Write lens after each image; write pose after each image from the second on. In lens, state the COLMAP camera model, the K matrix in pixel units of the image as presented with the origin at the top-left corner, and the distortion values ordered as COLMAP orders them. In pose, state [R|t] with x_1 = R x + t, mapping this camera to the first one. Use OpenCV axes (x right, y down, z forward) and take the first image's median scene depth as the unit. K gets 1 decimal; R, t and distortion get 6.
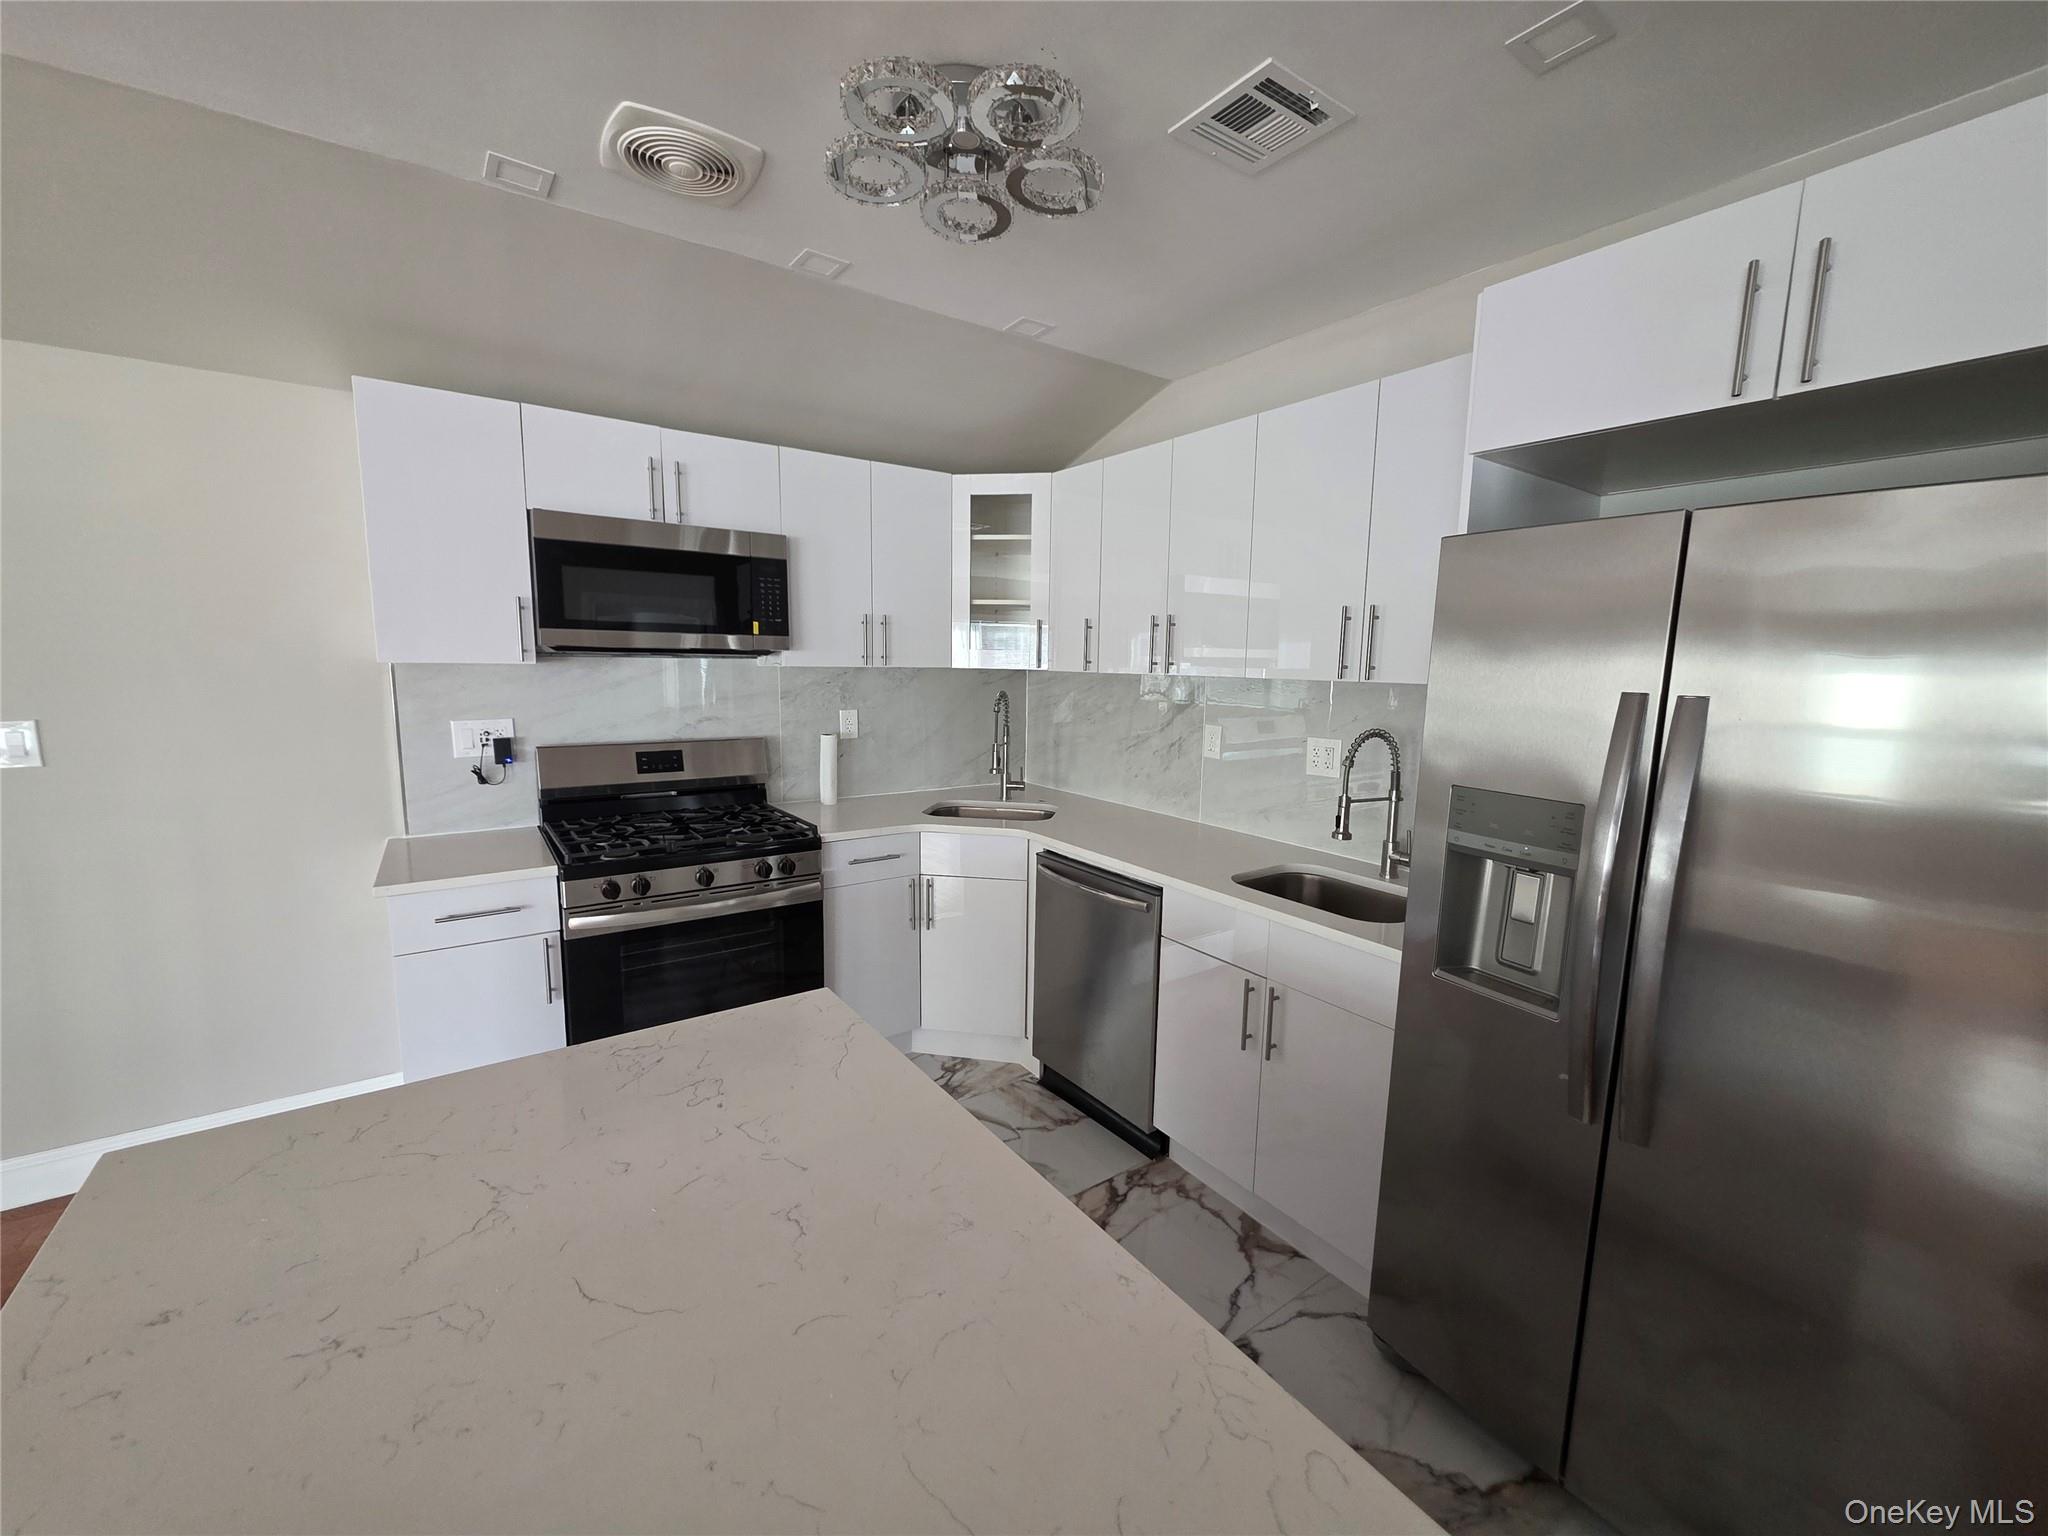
lens RADIAL K [[815.3, 0, 1028.4], [0, 815.3, 769.2], [0, 0, 1]] dist [-0.001253, 0.000102]
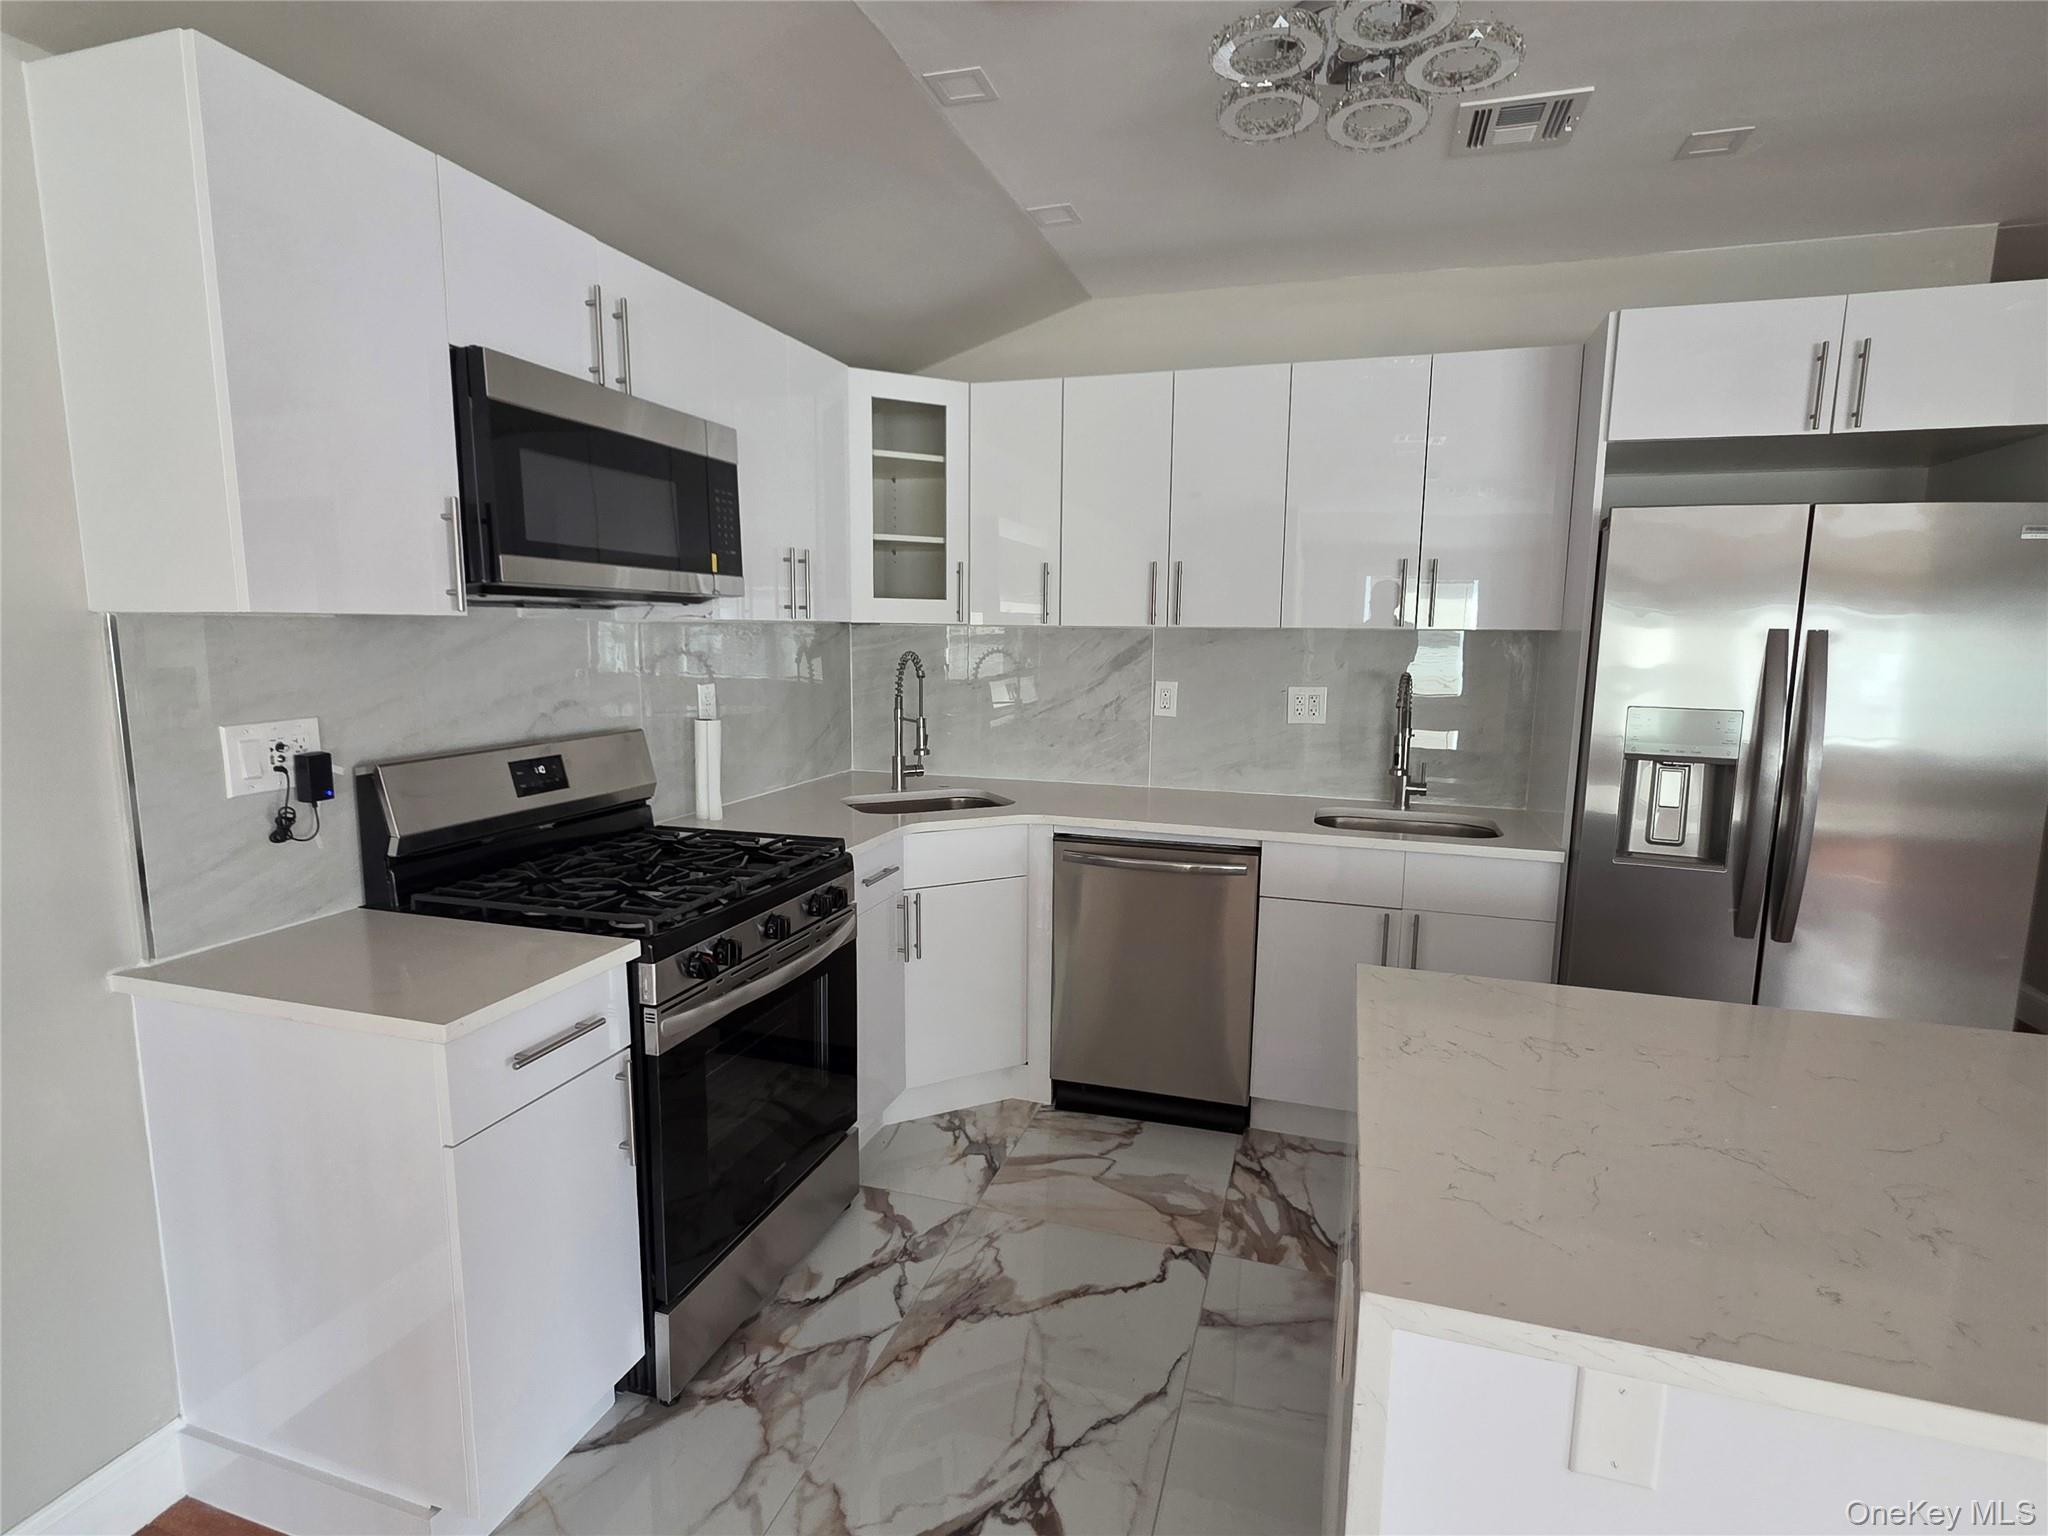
lens RADIAL K [[1027.8, 0, 1032.7], [0, 1027.8, 771.8], [0, 0, 1]] dist [0.005435, -0.000584]
pose [[0.794033, -0.093327, 0.600668, -0.675766], [0.084640, 0.995493, 0.042786, -0.014952], [-0.601954, 0.016867, 0.798353, 0.164916]]
